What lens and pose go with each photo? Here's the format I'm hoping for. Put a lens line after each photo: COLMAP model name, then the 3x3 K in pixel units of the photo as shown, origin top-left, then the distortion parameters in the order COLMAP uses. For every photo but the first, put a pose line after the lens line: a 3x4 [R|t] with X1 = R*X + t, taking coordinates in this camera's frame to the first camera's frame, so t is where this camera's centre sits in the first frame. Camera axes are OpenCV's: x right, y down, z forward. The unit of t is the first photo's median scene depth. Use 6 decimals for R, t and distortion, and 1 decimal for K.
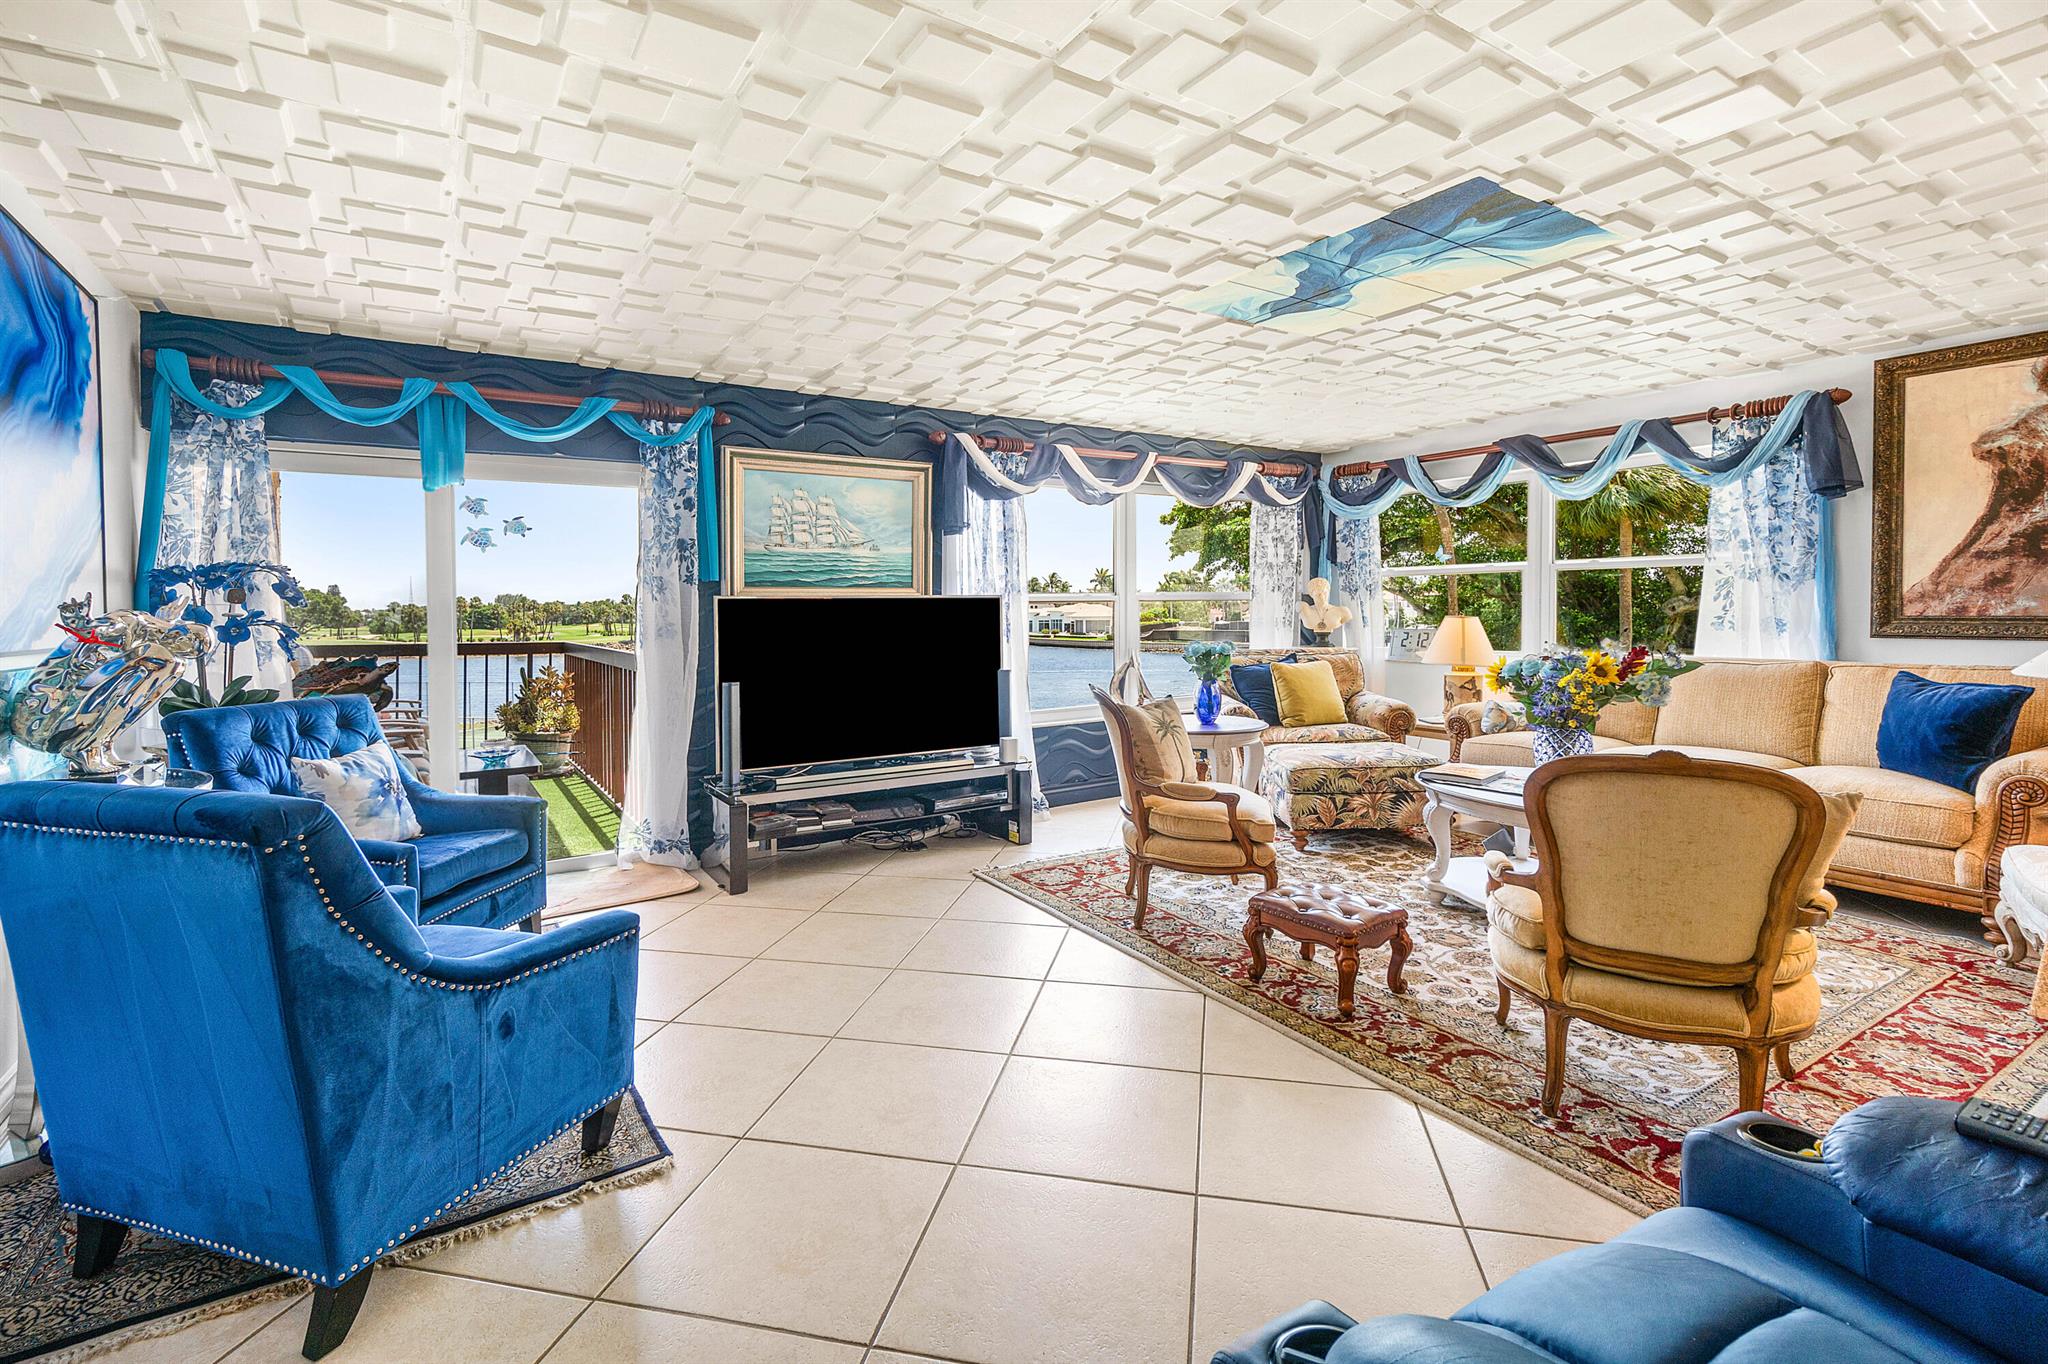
lens RADIAL K [[923.9, 0, 1034.2], [0, 923.9, 640.6], [0, 0, 1]] dist [0.020894, 0.000111]
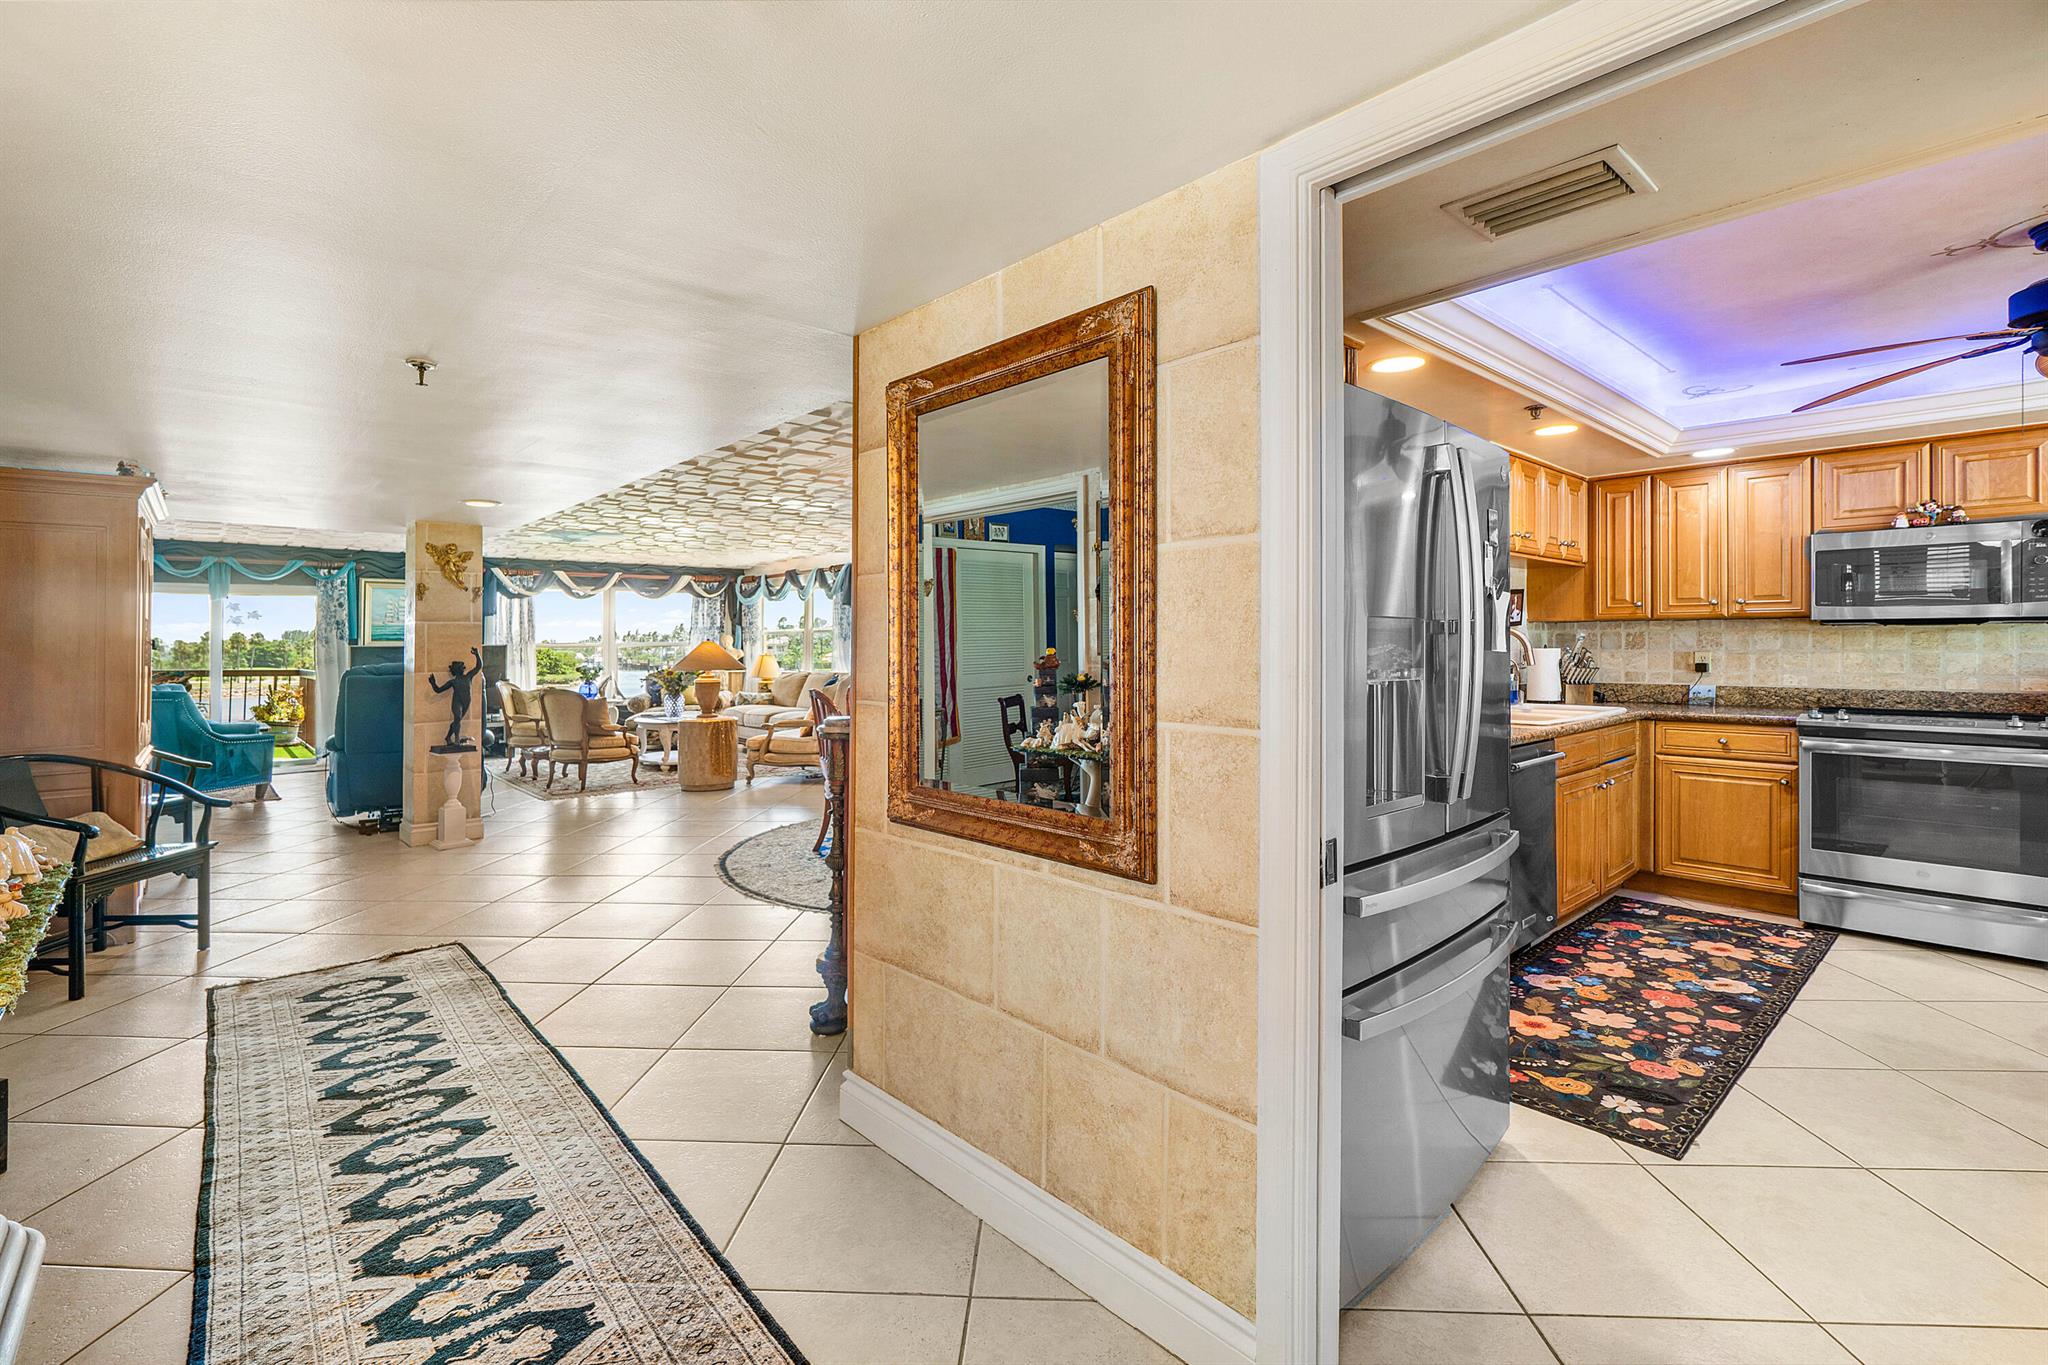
lens RADIAL K [[926.9, 0, 1078.2], [0, 926.9, 633.7], [0, 0, 1]] dist [-0.002914, -0.000498]
pose [[0.983098, 0.004373, 0.183027, 0.998189], [0.004376, 0.998868, -0.047374, 0.040367], [-0.183027, 0.047374, 0.981966, -1.568459]]
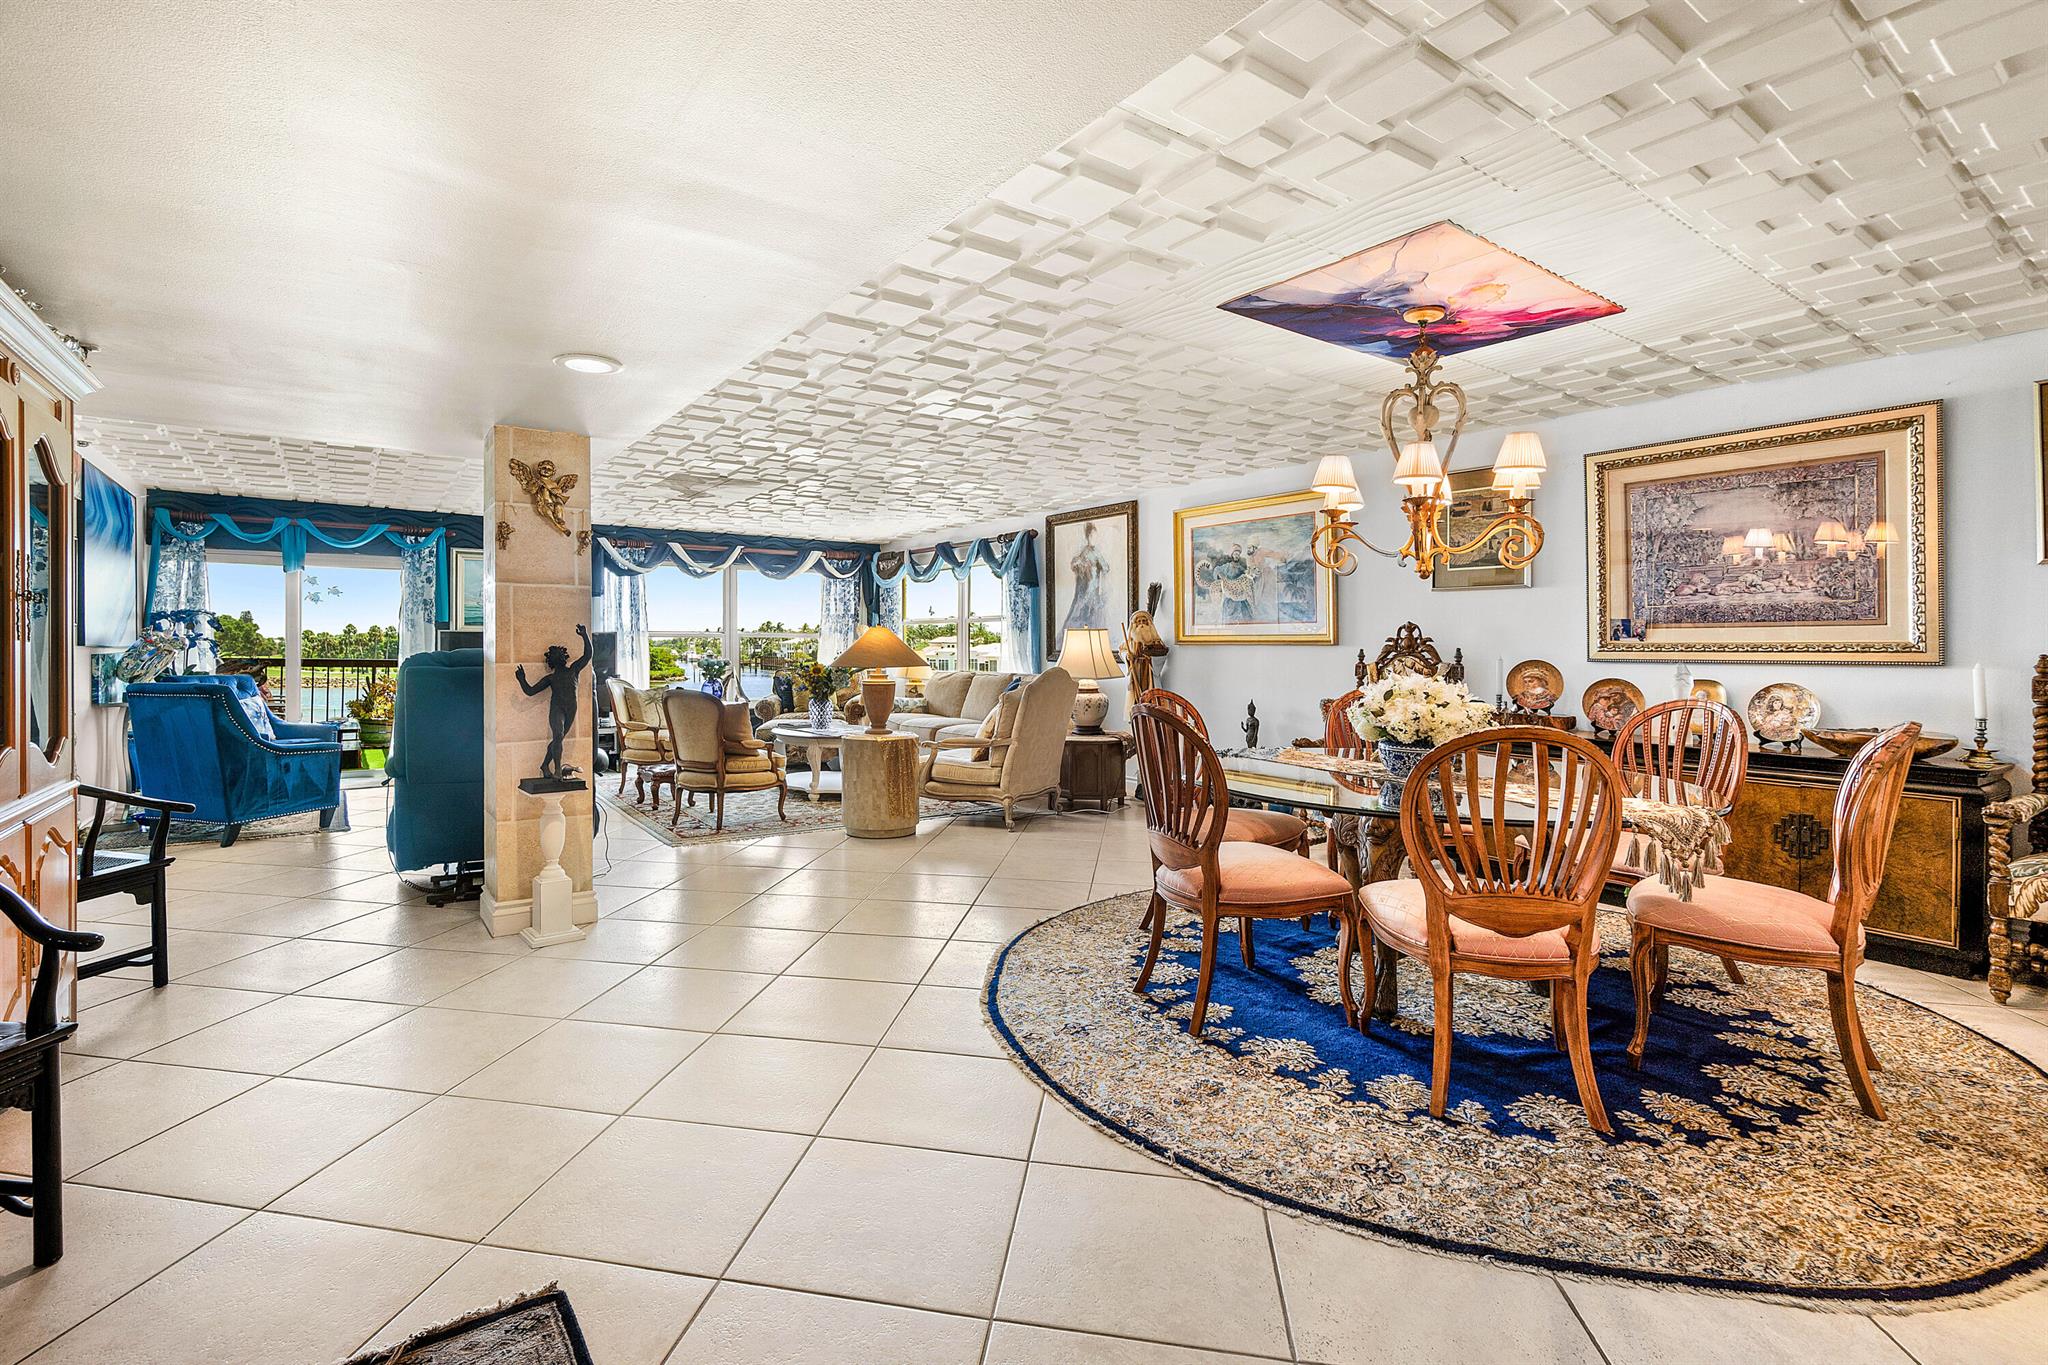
lens RADIAL K [[900.0, 0, 954.1], [0, 900.0, 682.1], [0, 0, 1]] dist [0.002944, 0.000377]
pose [[0.999905, 0.013771, 0.000983, 0.679757], [-0.013774, 0.999901, 0.002764, 0.038062], [-0.000945, -0.002777, 0.999996, -0.807443]]
